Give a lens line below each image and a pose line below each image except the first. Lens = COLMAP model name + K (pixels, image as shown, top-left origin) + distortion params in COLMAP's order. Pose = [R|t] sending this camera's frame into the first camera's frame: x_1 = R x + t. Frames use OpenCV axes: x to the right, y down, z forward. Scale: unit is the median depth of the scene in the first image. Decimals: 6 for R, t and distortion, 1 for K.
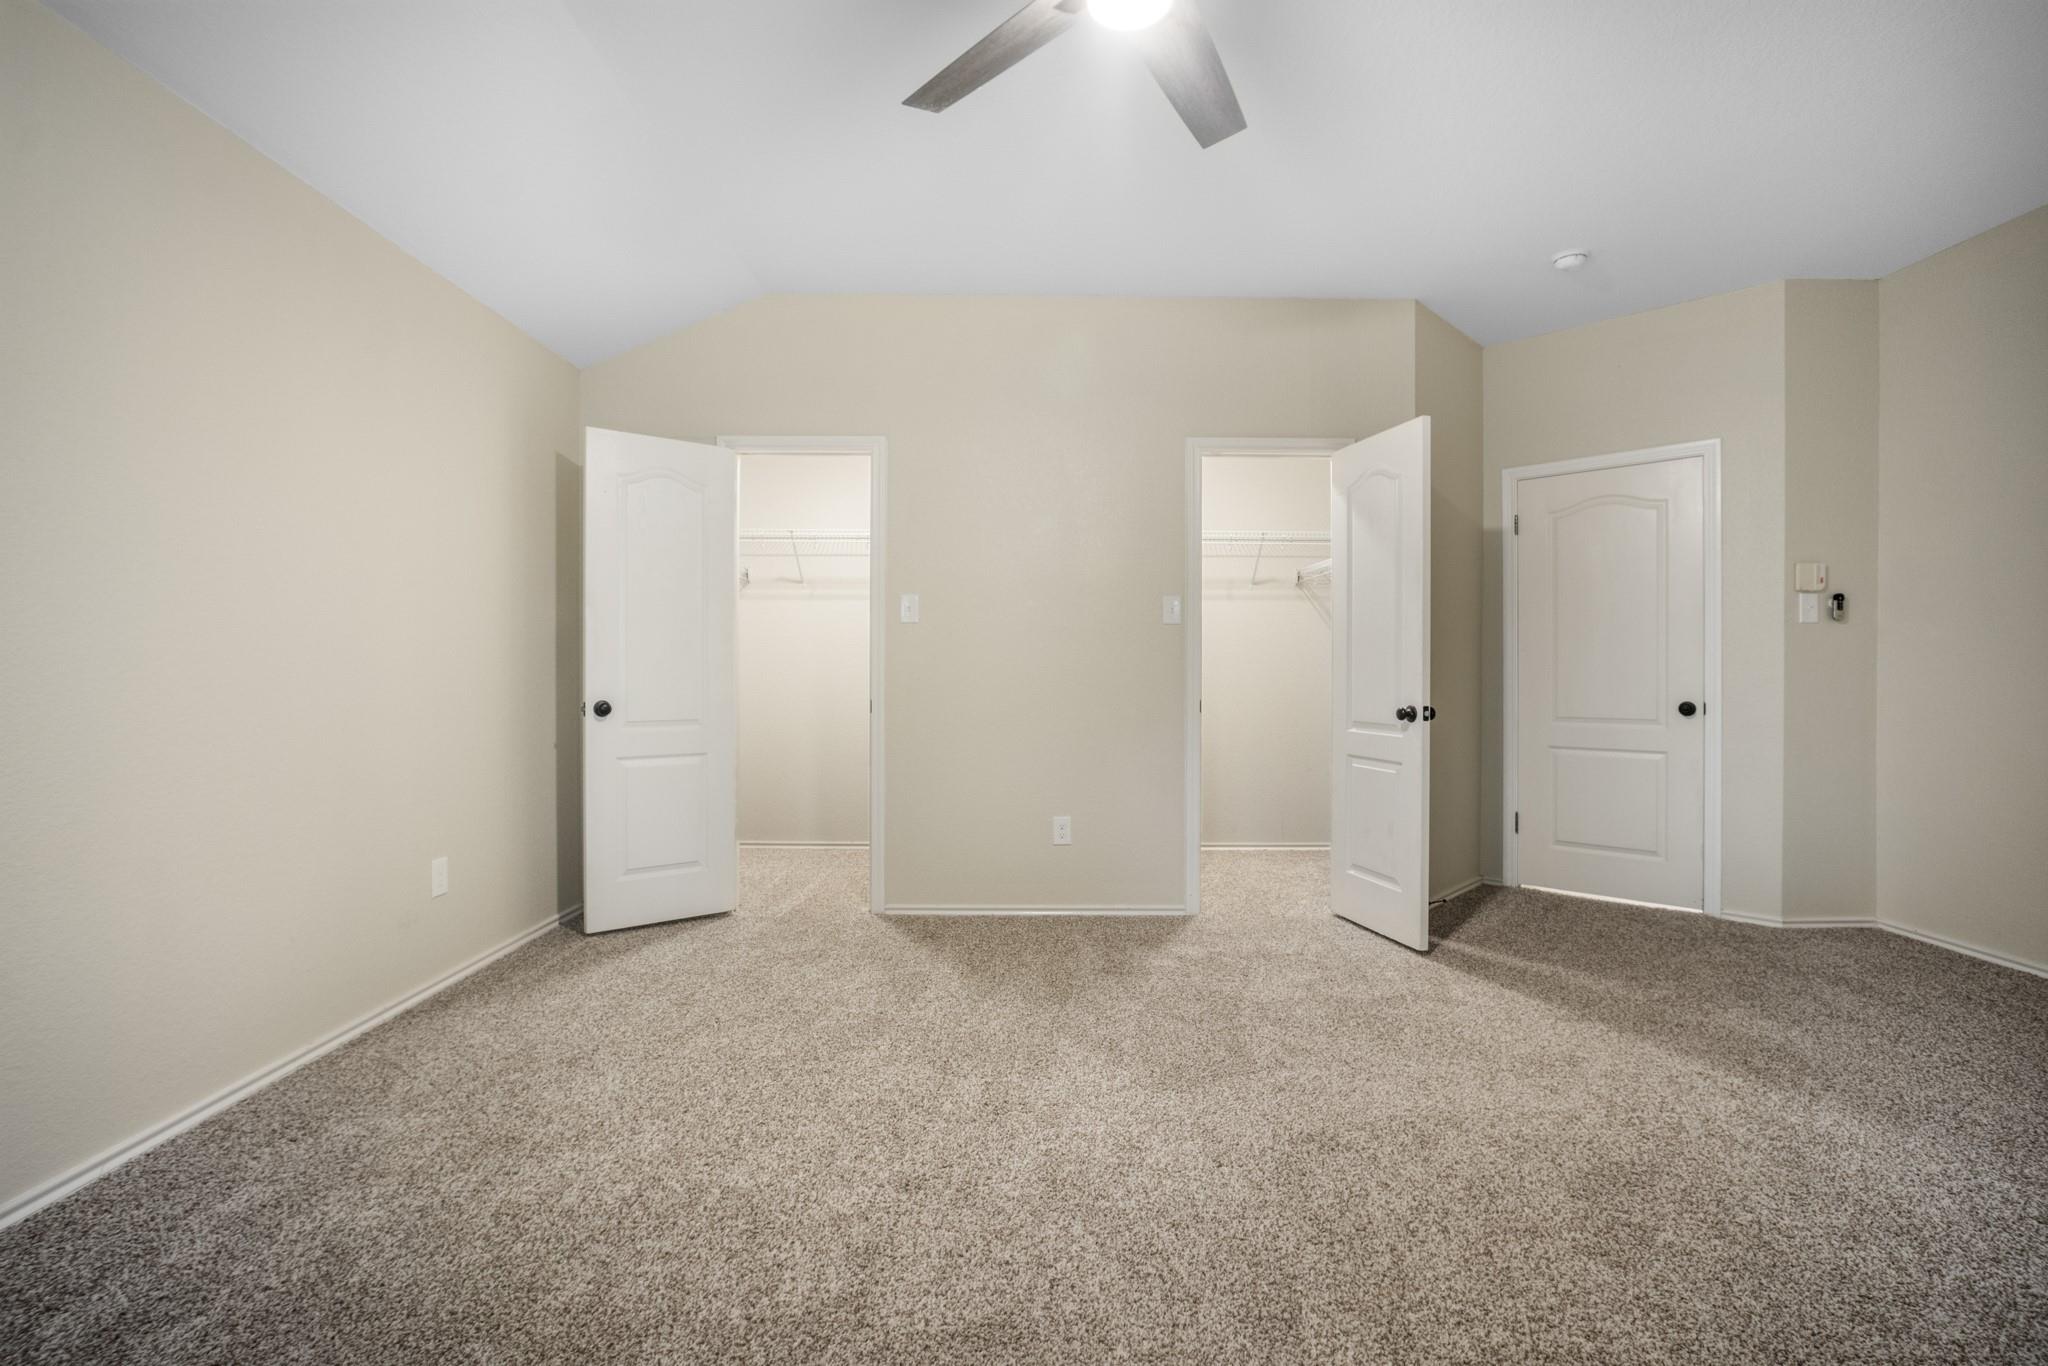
lens RADIAL K [[925.1, 0, 1011.4], [0, 925.1, 685.0], [0, 0, 1]] dist [-0.024737, 0.003448]
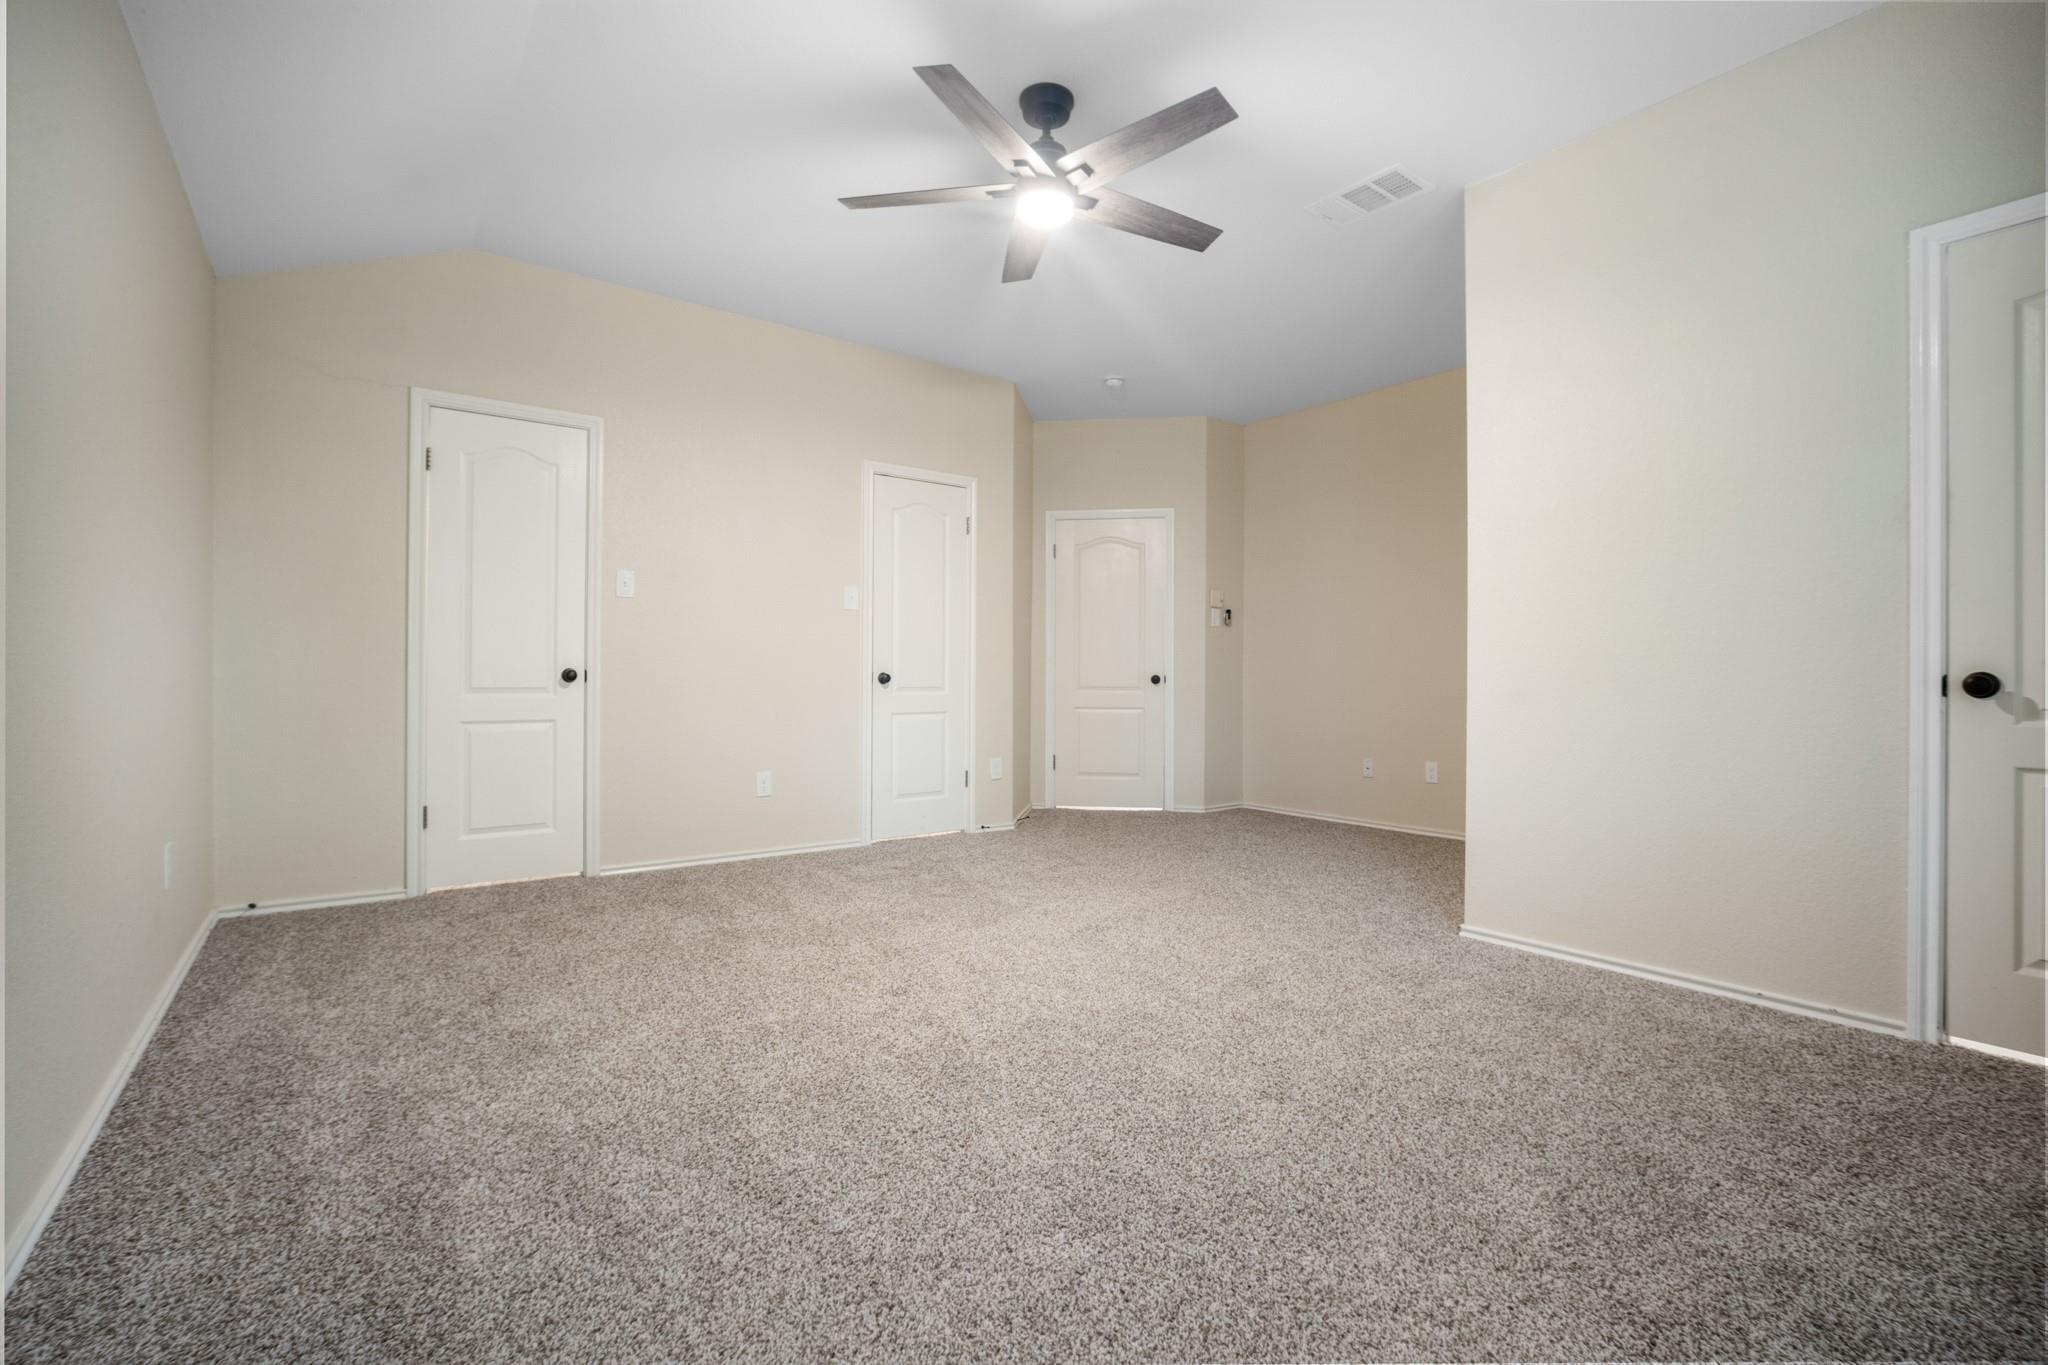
lens RADIAL K [[925.1, 0, 1030.3], [0, 925.1, 686.2], [0, 0, 1]] dist [-0.024737, 0.003448]
pose [[0.795243, -0.003514, 0.606280, -0.405873], [0.001859, 0.999993, 0.003358, 0.033757], [-0.606287, -0.001543, 0.795244, -0.127610]]
